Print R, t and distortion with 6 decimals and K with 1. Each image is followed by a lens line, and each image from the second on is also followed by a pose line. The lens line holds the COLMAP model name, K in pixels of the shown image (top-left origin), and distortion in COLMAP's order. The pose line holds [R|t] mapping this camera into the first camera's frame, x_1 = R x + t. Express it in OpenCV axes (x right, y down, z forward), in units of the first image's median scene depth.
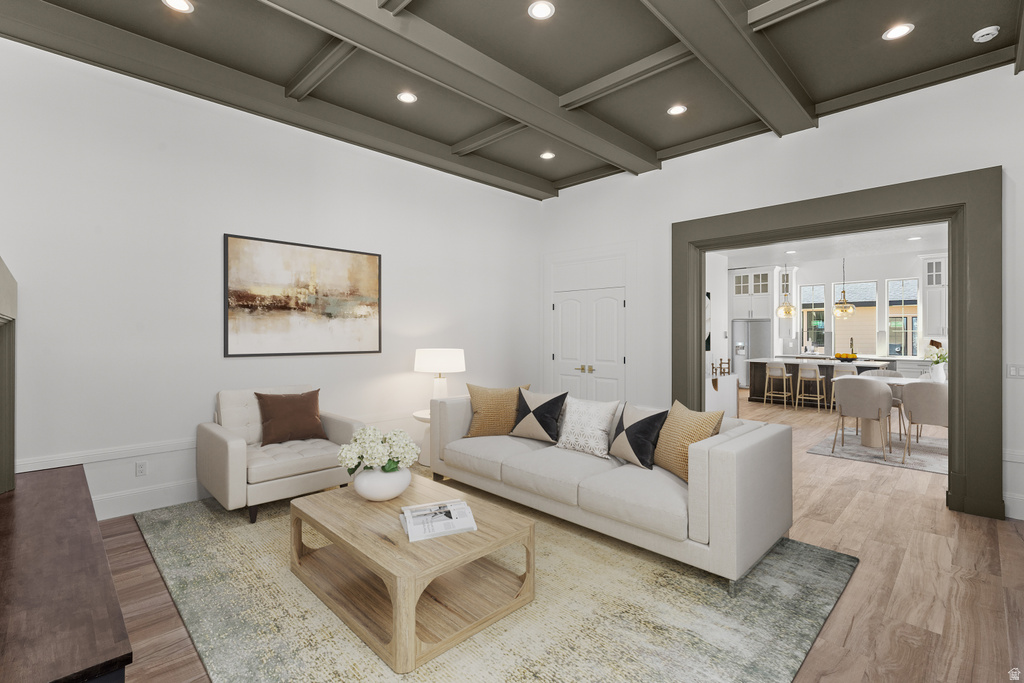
lens RADIAL K [[471.1, 0, 506.2], [0, 471.1, 336.9], [0, 0, 1]] dist [0.000381, 0.000025]
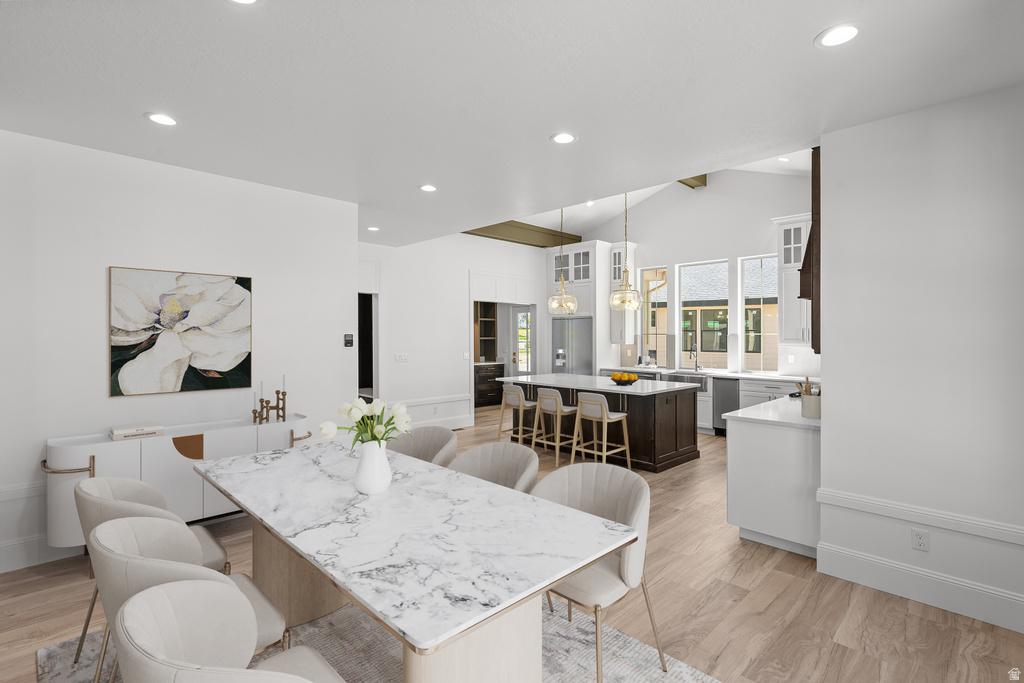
lens RADIAL K [[471.1, 0, 518.8], [0, 471.1, 335.7], [0, 0, 1]] dist [0.000381, 0.000025]
pose [[0.999954, -0.001874, 0.009442, 0.439959], [0.001851, 0.999995, 0.002427, -0.011224], [-0.009447, -0.002409, 0.999952, 0.297718]]
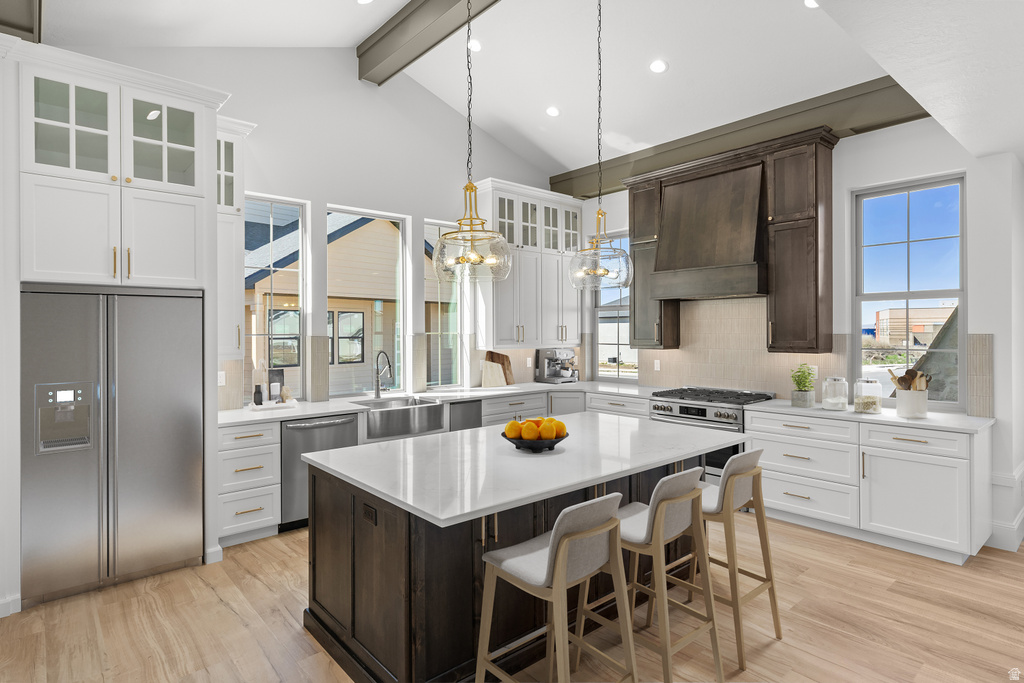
lens RADIAL K [[550.4, 0, 512.7], [0, 550.4, 334.5], [0, 0, 1]] dist [0.001975, 0.000471]
pose [[0.063869, -0.006816, 0.997935, 0.262286], [0.014111, 0.999883, 0.005926, -0.012619], [-0.997859, 0.013703, 0.063957, 0.800472]]
